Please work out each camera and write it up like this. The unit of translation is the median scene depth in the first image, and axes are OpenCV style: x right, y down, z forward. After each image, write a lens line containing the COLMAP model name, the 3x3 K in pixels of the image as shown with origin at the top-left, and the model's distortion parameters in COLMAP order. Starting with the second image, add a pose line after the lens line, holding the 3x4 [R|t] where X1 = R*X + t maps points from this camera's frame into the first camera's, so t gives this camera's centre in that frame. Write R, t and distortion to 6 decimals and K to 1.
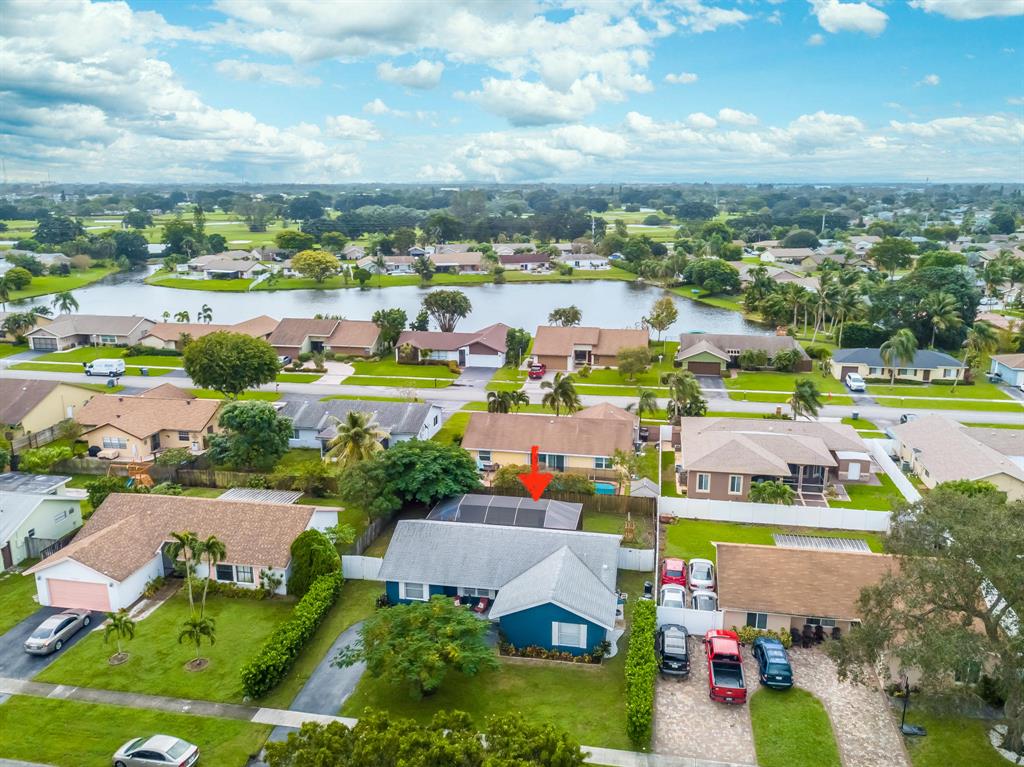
lens RADIAL K [[809.2, 0, 520.6], [0, 809.2, 383.8], [0, 0, 1]] dist [0.009021, -0.001010]
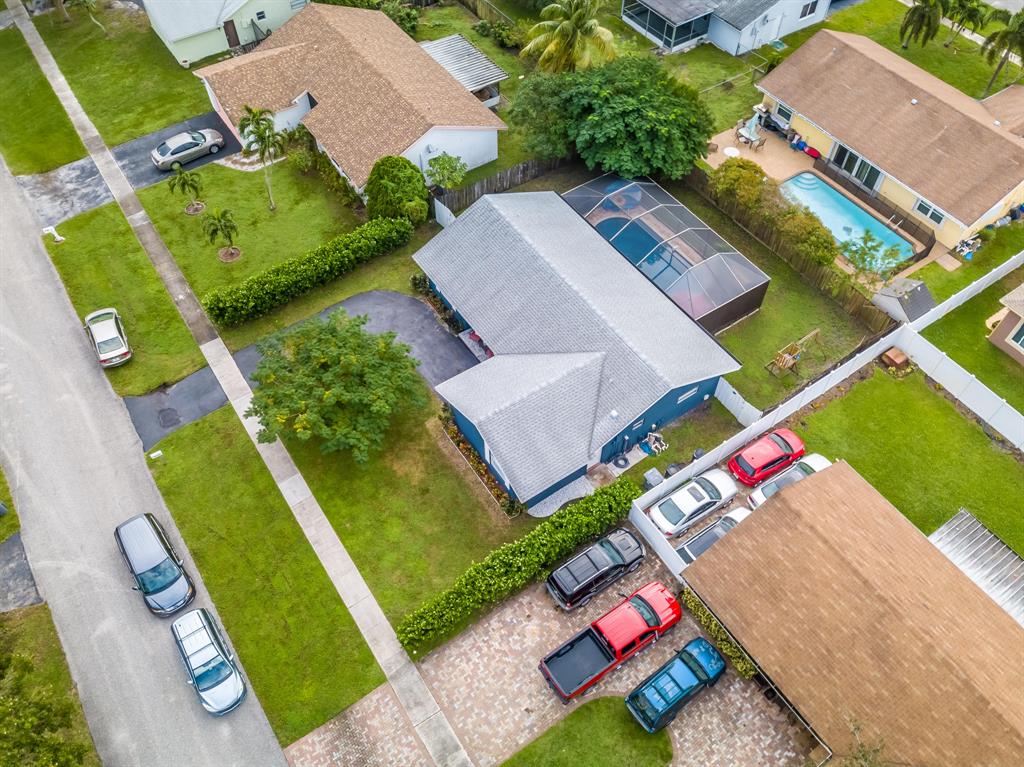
lens RADIAL K [[792.0, 0, 520.0], [0, 792.0, 384.5], [0, 0, 1]] dist [0.006626, 0.002902]
pose [[0.700380, 0.575040, -0.422844, 0.213416], [-0.176739, 0.713677, 0.677811, -0.157558], [0.691543, -0.399992, 0.601477, 0.366104]]
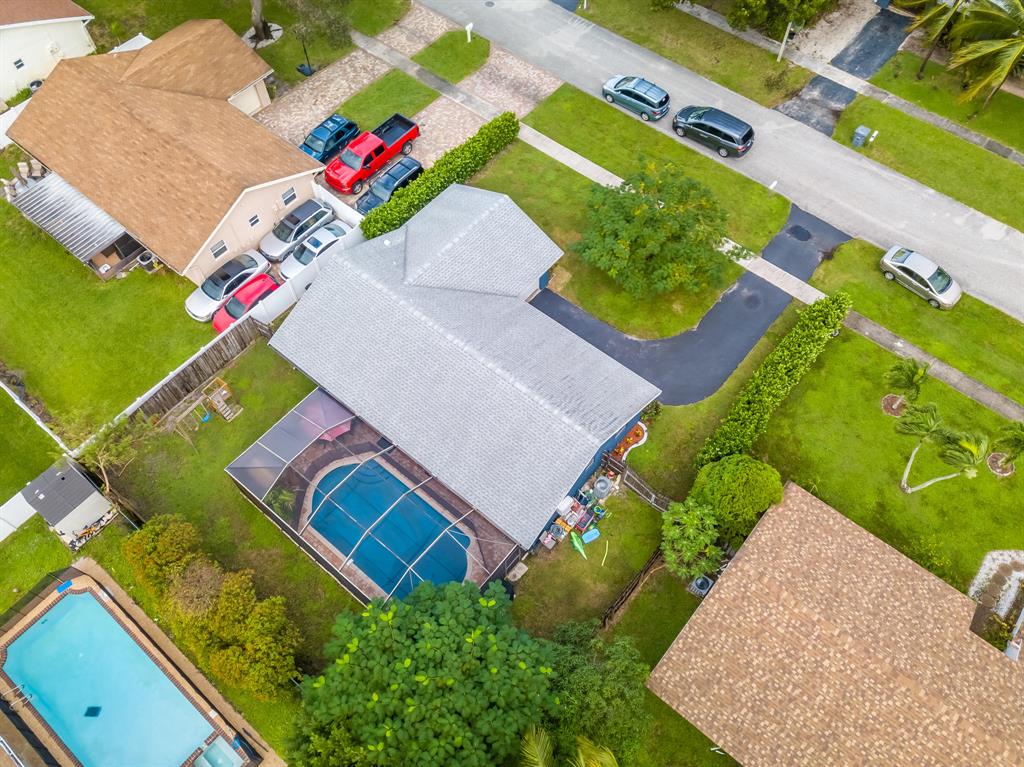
lens RADIAL K [[792.0, 0, 520.0], [0, 792.0, 384.5], [0, 0, 1]] dist [0.006626, 0.002902]
pose [[-0.869237, -0.419115, 0.262240, -0.166413], [0.130016, 0.317970, 0.939144, -0.270661], [-0.476993, 0.850434, -0.221900, 0.813145]]
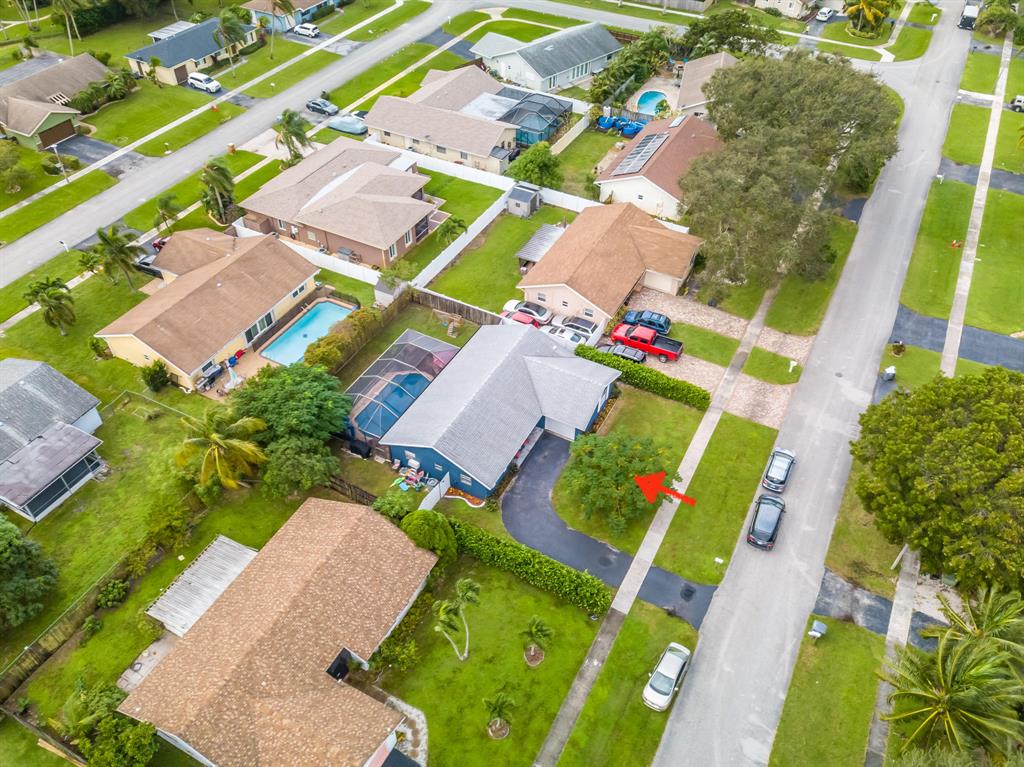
lens RADIAL K [[792.0, 0, 520.0], [0, 792.0, 384.5], [0, 0, 1]] dist [0.006626, 0.002902]
pose [[0.297739, -0.653203, 0.696188, -0.541899], [0.214960, 0.756407, 0.617771, -0.338074], [-0.930131, -0.034282, 0.365625, 0.399854]]
